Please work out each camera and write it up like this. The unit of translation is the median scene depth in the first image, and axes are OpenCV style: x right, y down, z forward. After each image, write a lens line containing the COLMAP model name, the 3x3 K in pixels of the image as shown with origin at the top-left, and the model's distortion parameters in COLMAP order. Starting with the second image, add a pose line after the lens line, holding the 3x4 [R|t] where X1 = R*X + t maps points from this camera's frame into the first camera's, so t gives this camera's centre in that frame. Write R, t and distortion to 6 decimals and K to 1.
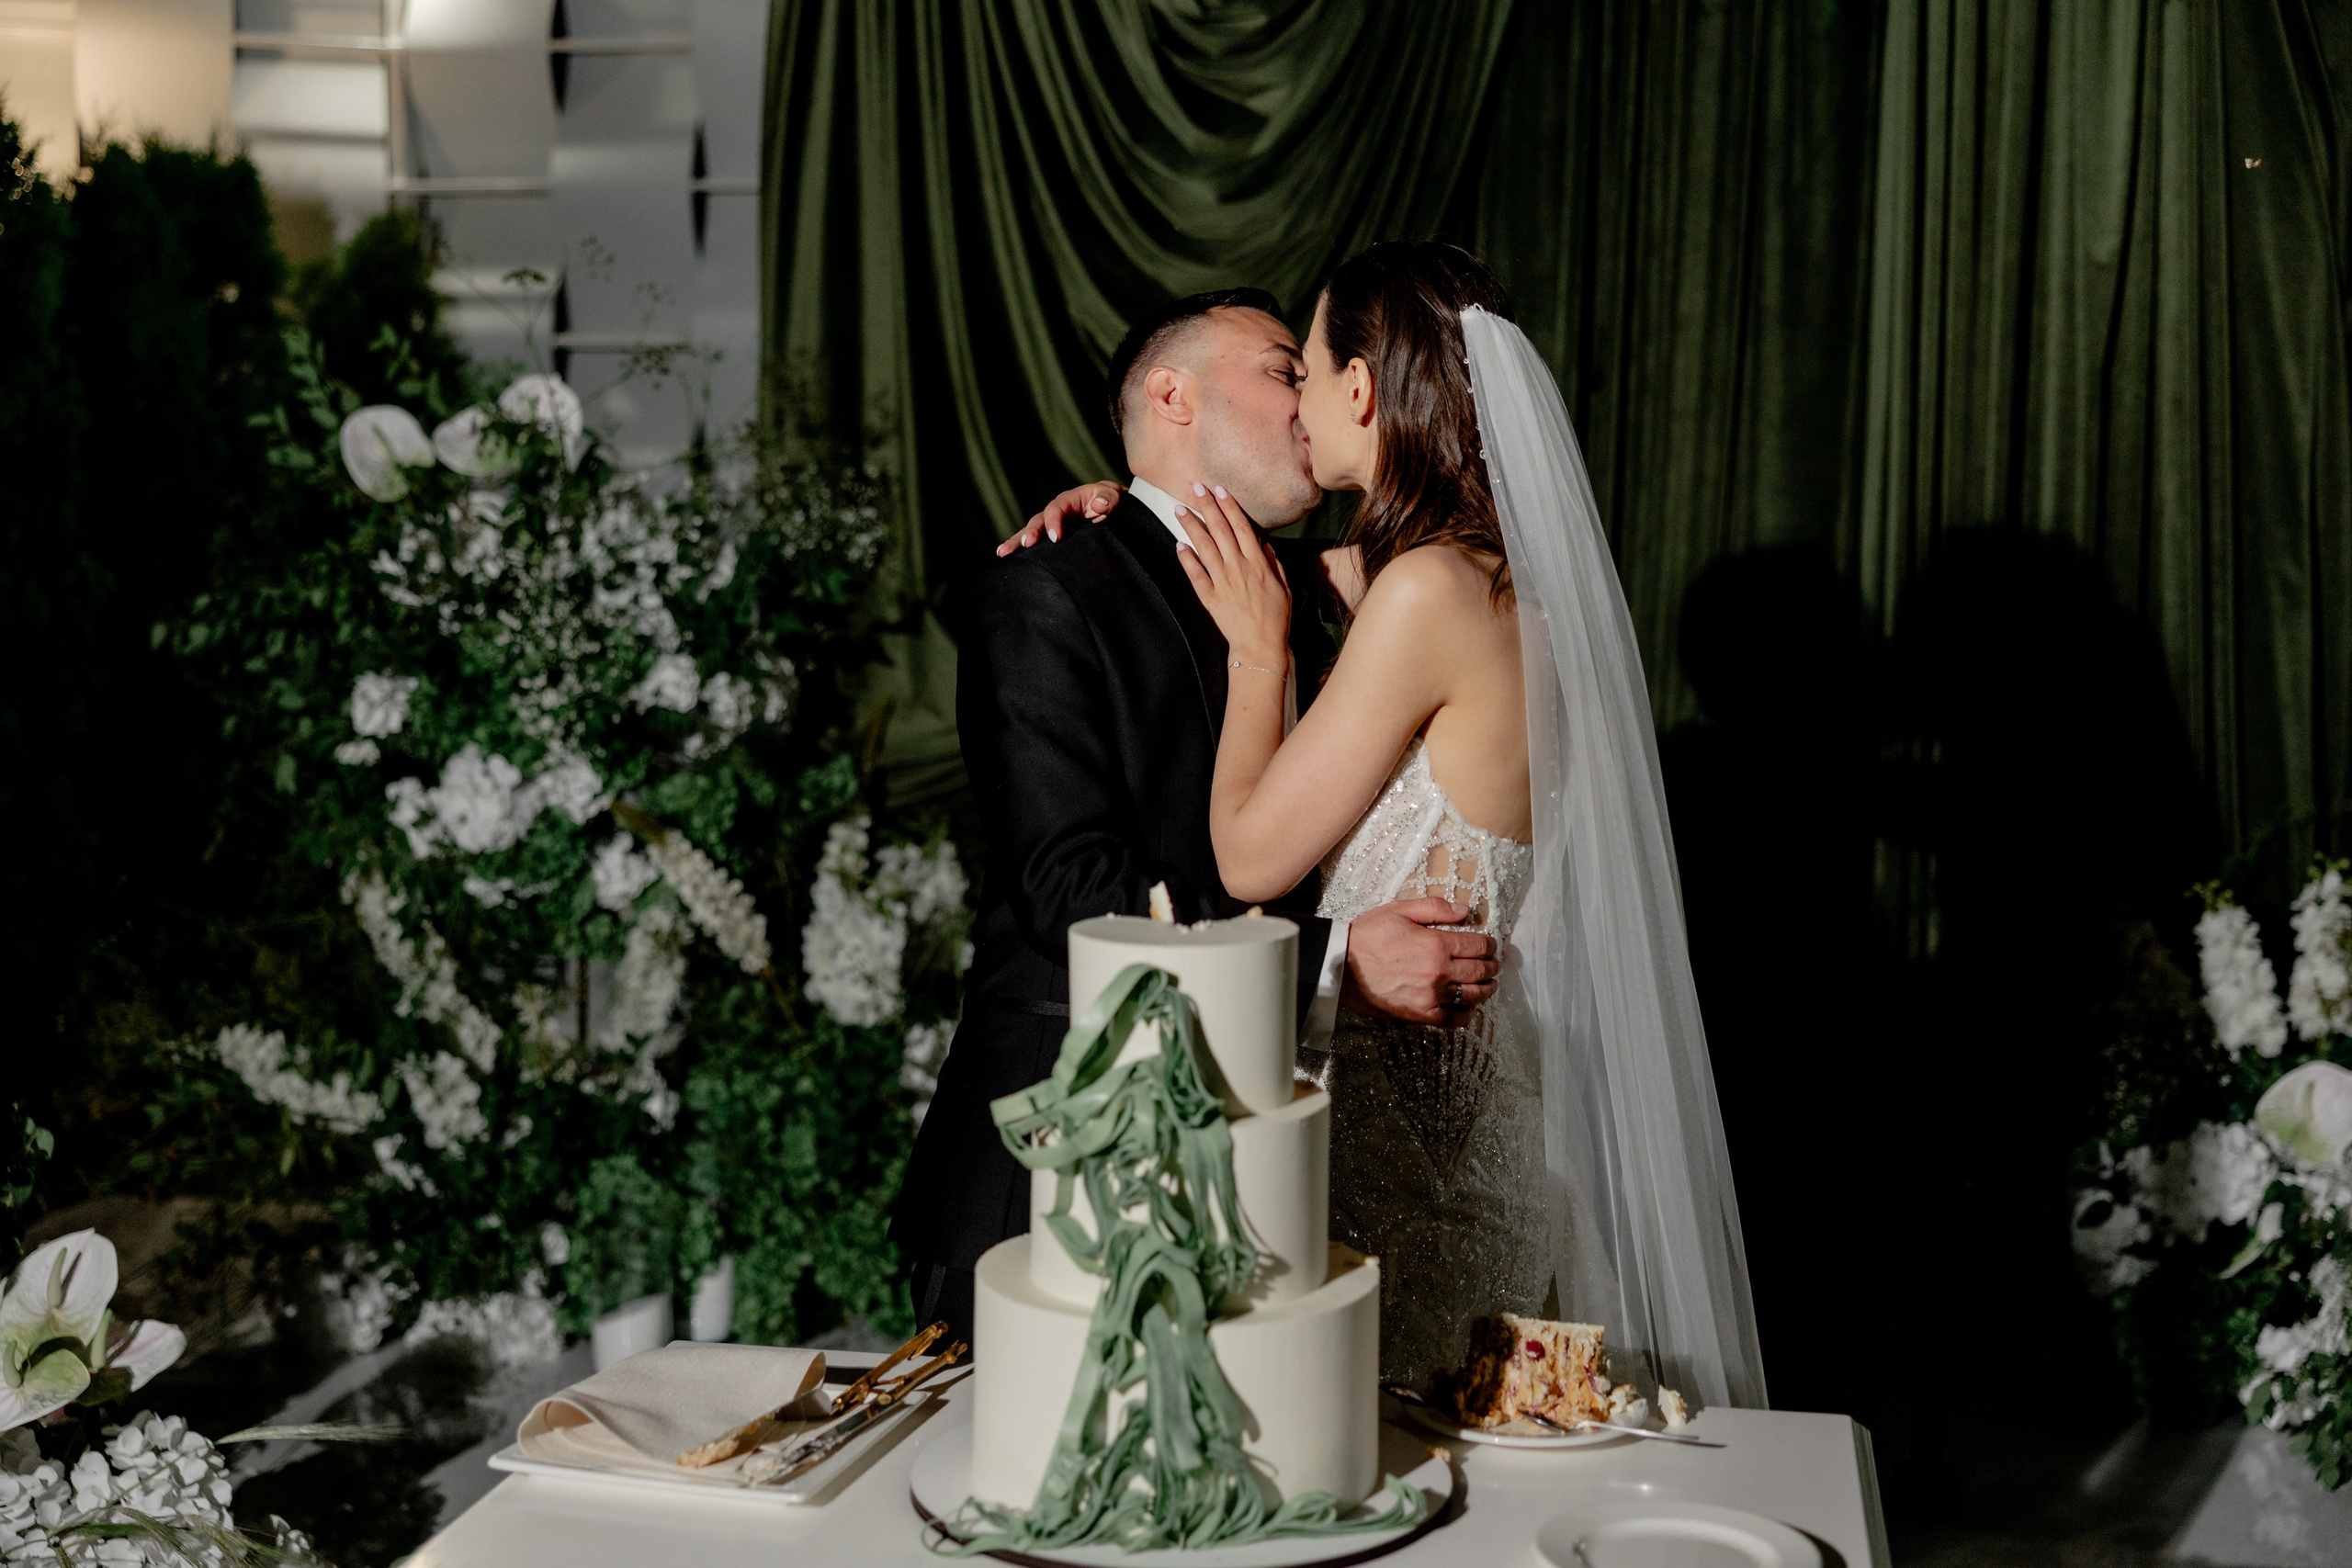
lens RADIAL K [[2828.0, 0, 1183.0], [0, 2828.0, 768.9], [0, 0, 1]] dist [0.005770, 0.001413]
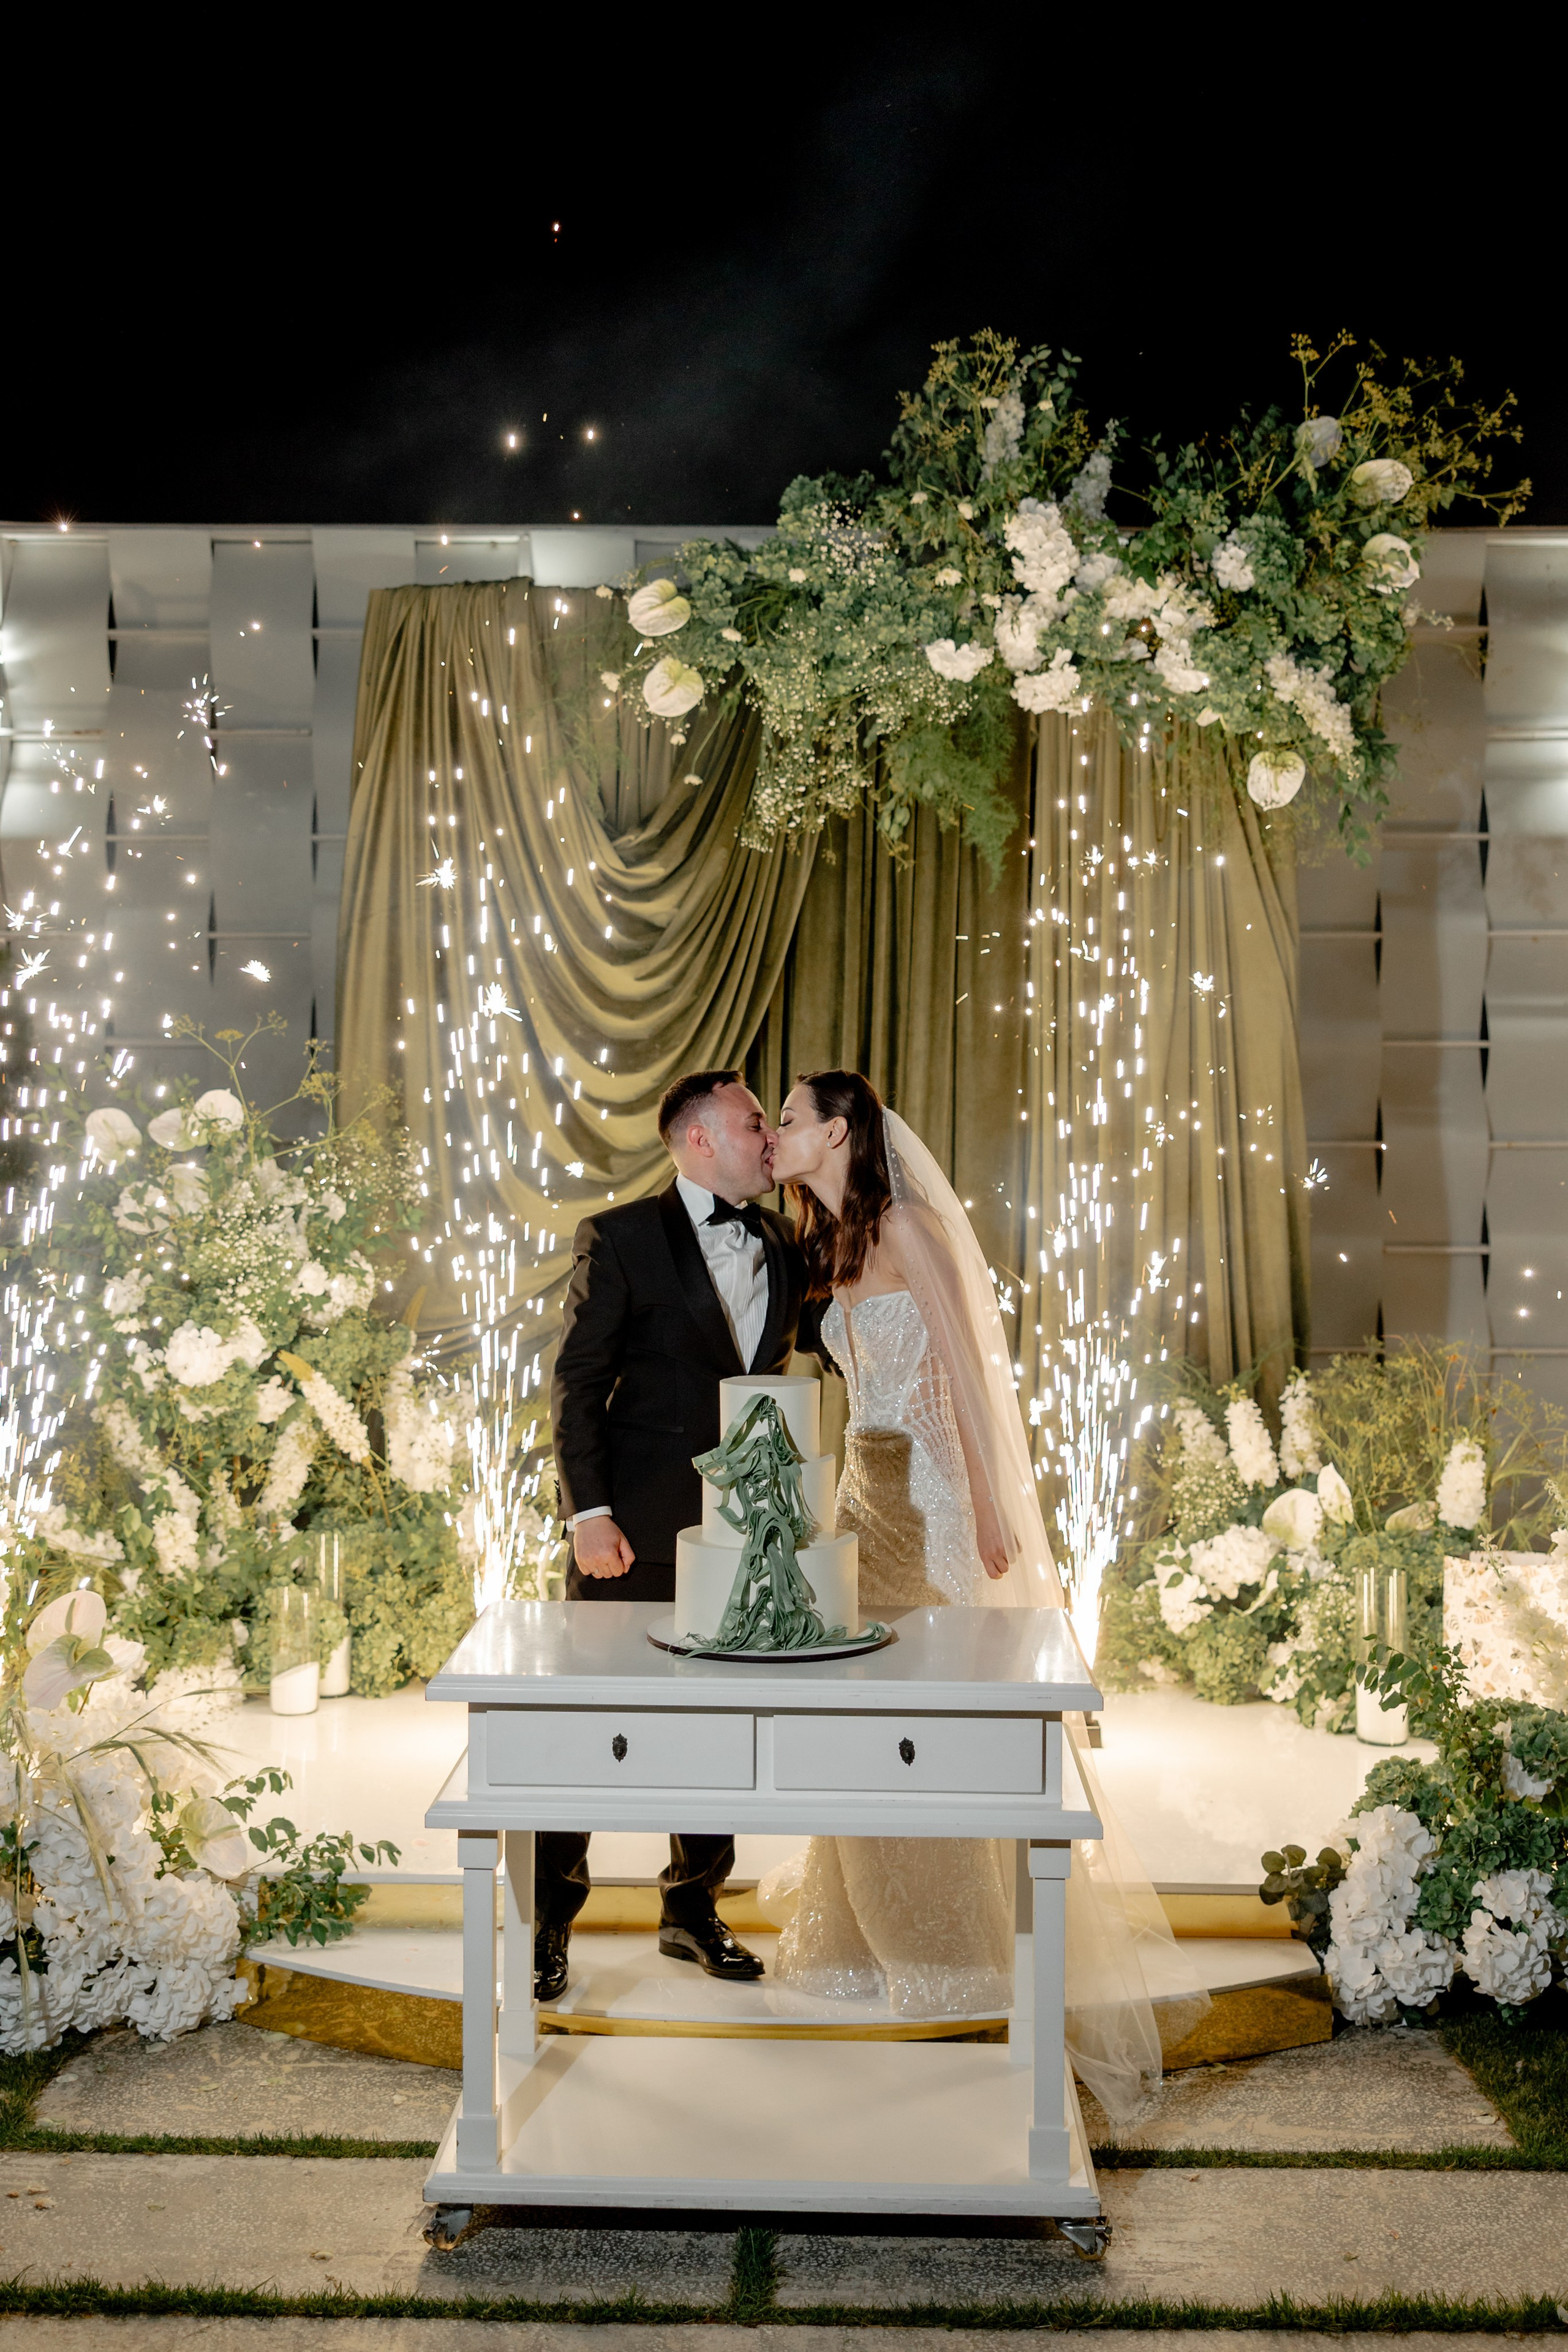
lens RADIAL K [[2322.7, 0, 751.8], [0, 2322.7, 1151.6], [0, 0, 1]] dist [0.000101, 0.013699]
pose [[0.991039, -0.005543, 0.133456, -0.109468], [0.016953, 0.996278, -0.084511, 0.012937], [-0.132491, 0.086016, 0.987445, -0.352674]]
